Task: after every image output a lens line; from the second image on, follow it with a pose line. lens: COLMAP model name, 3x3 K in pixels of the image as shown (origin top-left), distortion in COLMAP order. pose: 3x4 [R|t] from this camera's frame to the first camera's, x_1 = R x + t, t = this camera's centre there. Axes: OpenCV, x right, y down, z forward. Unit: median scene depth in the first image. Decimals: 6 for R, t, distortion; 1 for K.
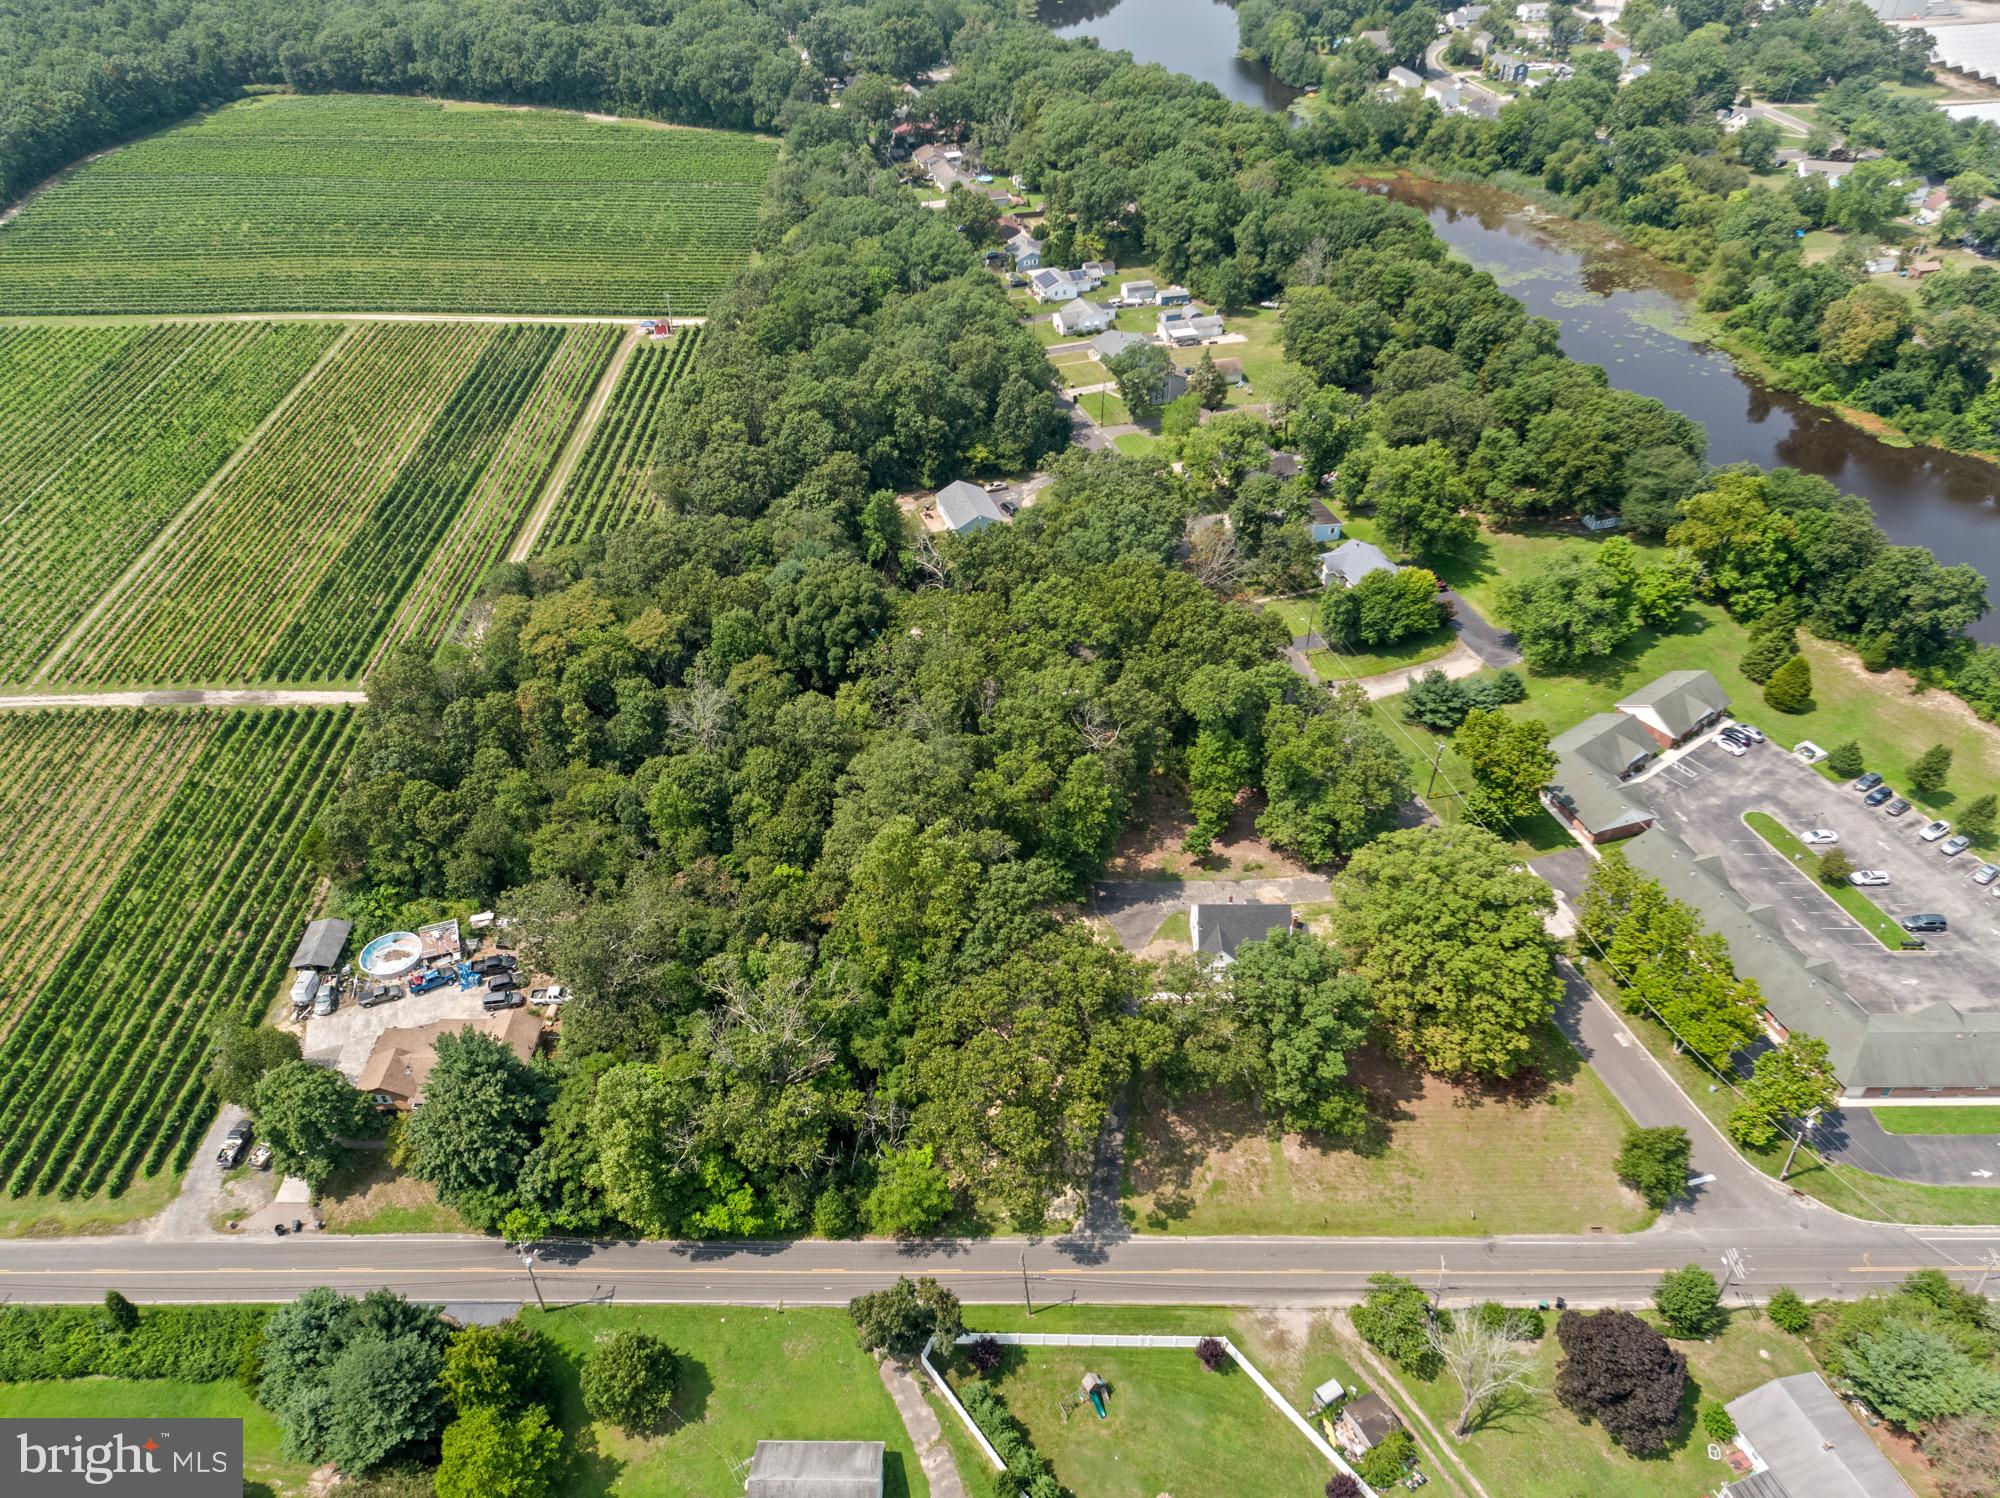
lens RADIAL K [[1429.9, 0, 1000.5], [0, 1429.9, 752.8], [0, 0, 1]] dist [0.005558, 0.000864]
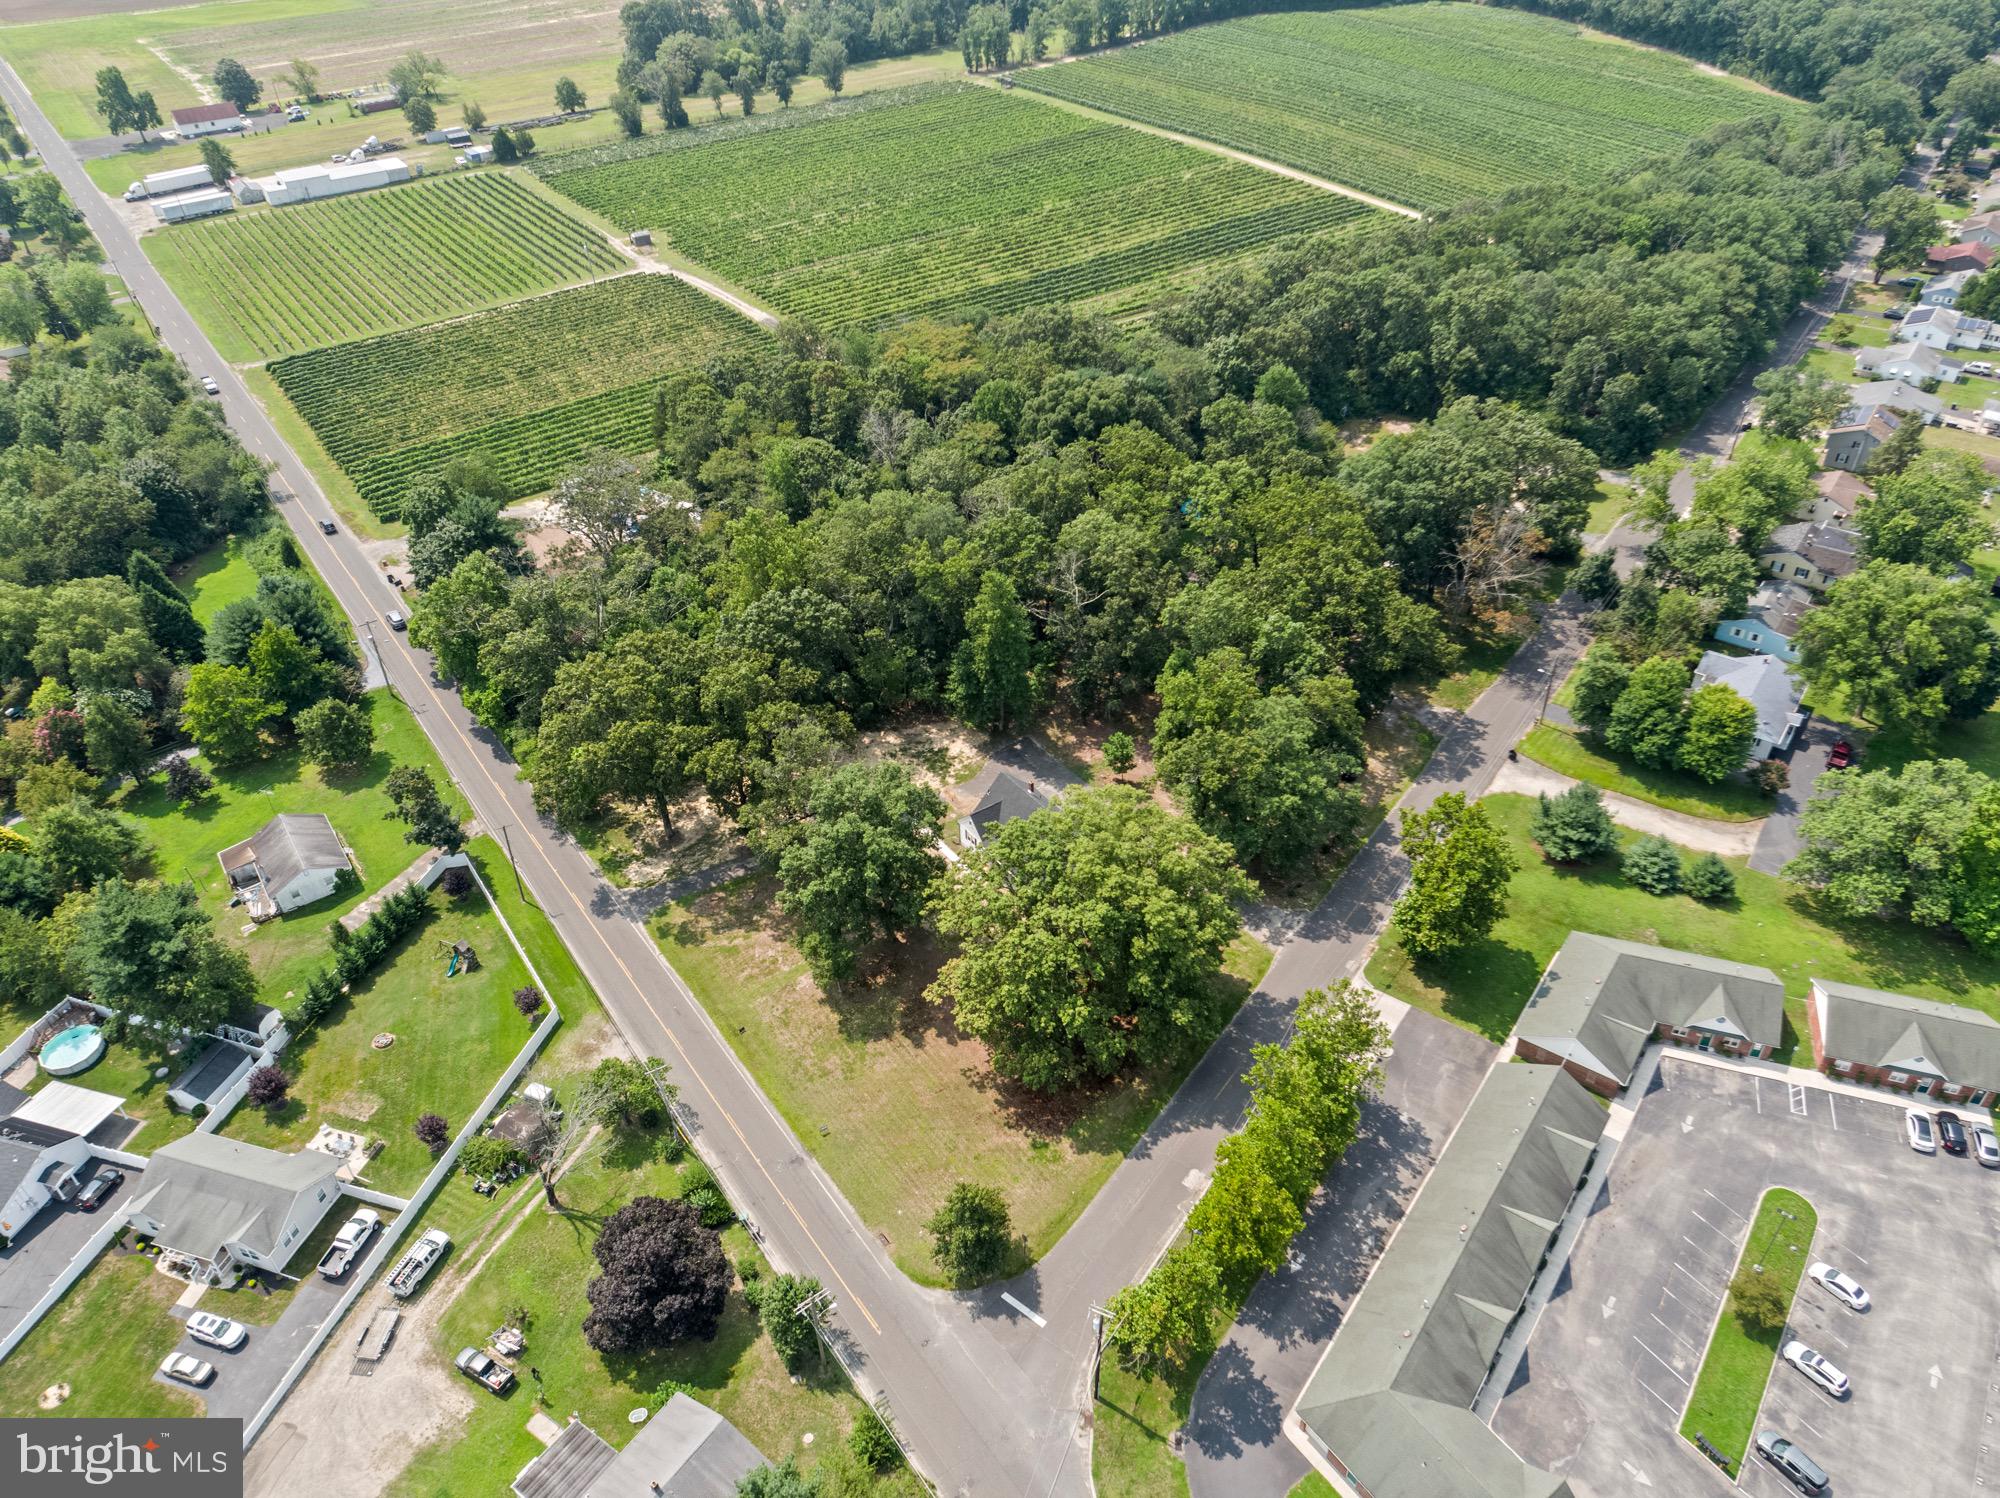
lens RADIAL K [[1429.9, 0, 1000.6], [0, 1429.9, 746.7], [0, 0, 1]] dist [0.005558, 0.000864]
pose [[0.583599, 0.488068, -0.649001, 0.636727], [-0.492027, 0.848338, 0.195531, -0.075122], [0.646004, 0.205215, 0.735232, 0.285469]]
